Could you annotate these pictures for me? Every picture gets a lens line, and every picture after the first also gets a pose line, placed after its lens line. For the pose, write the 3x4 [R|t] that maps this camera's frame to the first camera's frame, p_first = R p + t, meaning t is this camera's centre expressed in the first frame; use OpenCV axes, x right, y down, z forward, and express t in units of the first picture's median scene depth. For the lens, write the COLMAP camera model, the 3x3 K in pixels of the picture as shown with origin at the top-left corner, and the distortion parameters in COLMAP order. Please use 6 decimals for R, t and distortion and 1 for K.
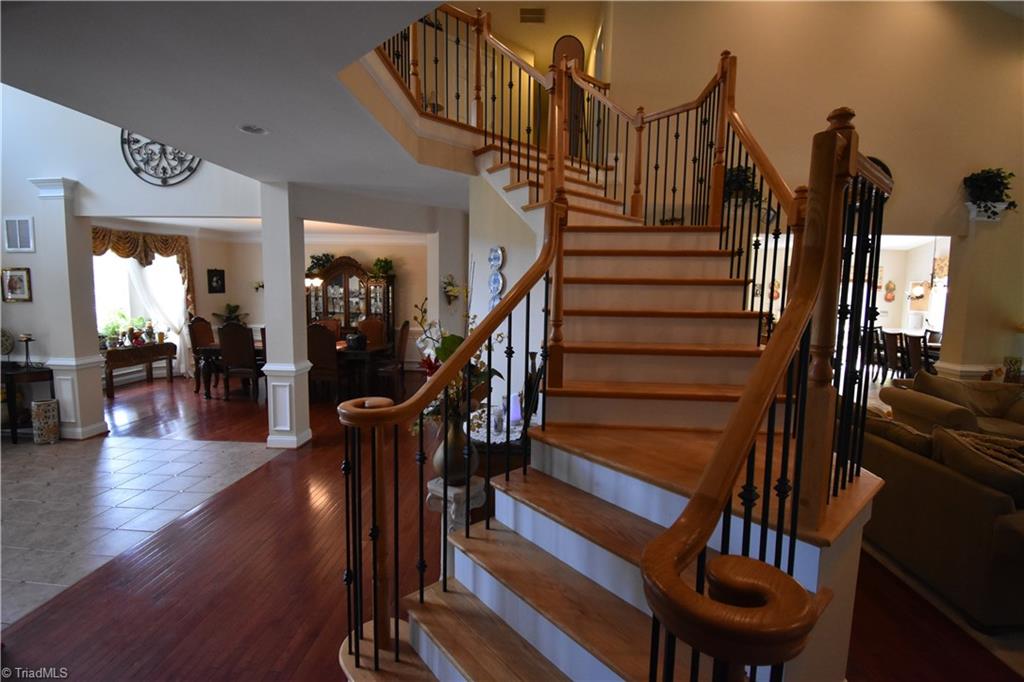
lens RADIAL K [[447.7, 0, 529.2], [0, 447.7, 331.3], [0, 0, 1]] dist [0.001557, -0.022259]
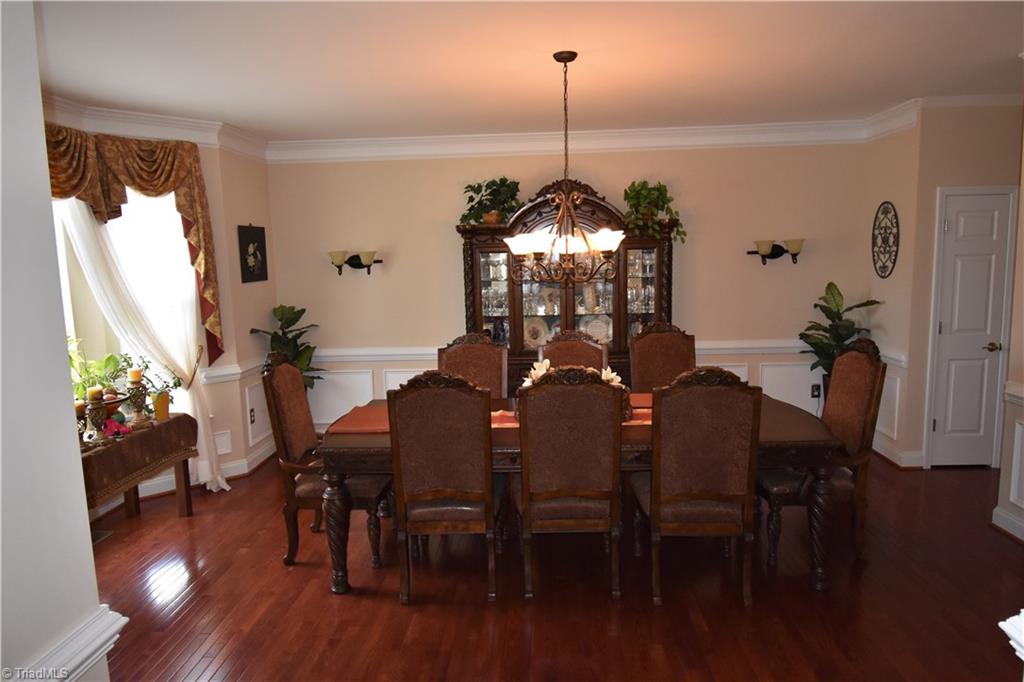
lens RADIAL K [[627.0, 0, 509.7], [0, 627.0, 330.6], [0, 0, 1]] dist [-0.004110, -0.003270]
pose [[0.998400, -0.041224, -0.038715, -0.477812], [0.042266, 0.998756, 0.026468, -0.048747], [0.037576, -0.028062, 0.998900, 0.445478]]
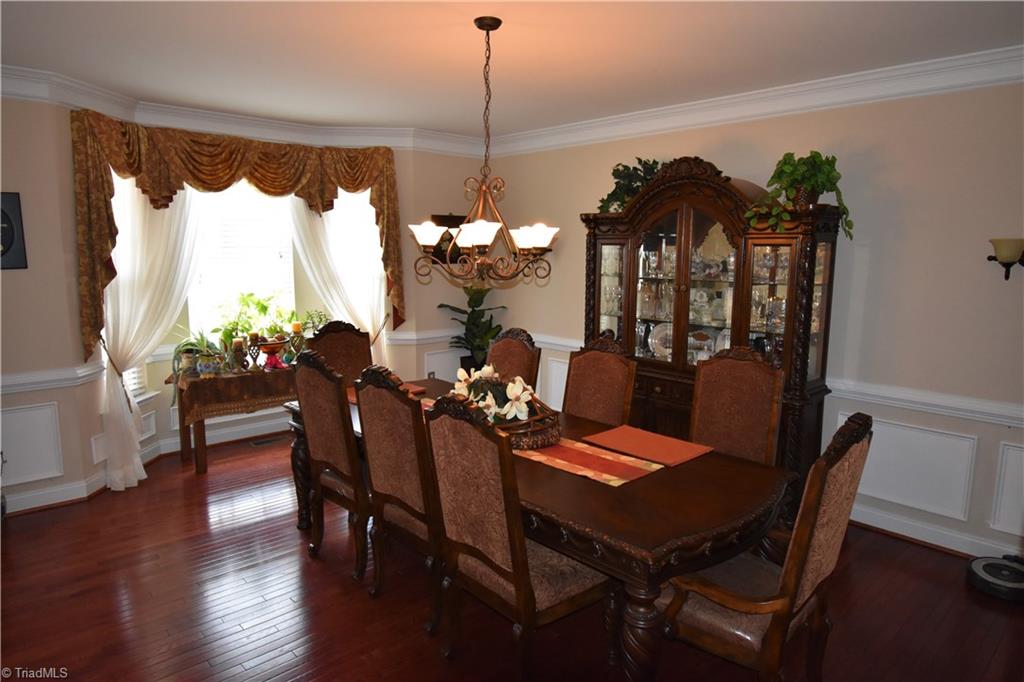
lens RADIAL K [[627.0, 0, 509.7], [0, 627.0, 330.6], [0, 0, 1]] dist [-0.004110, -0.003270]
pose [[0.695294, 0.082913, -0.713927, -0.168241], [-0.061704, 0.996542, 0.055642, -0.060045], [0.716072, 0.005365, 0.698006, 0.619075]]
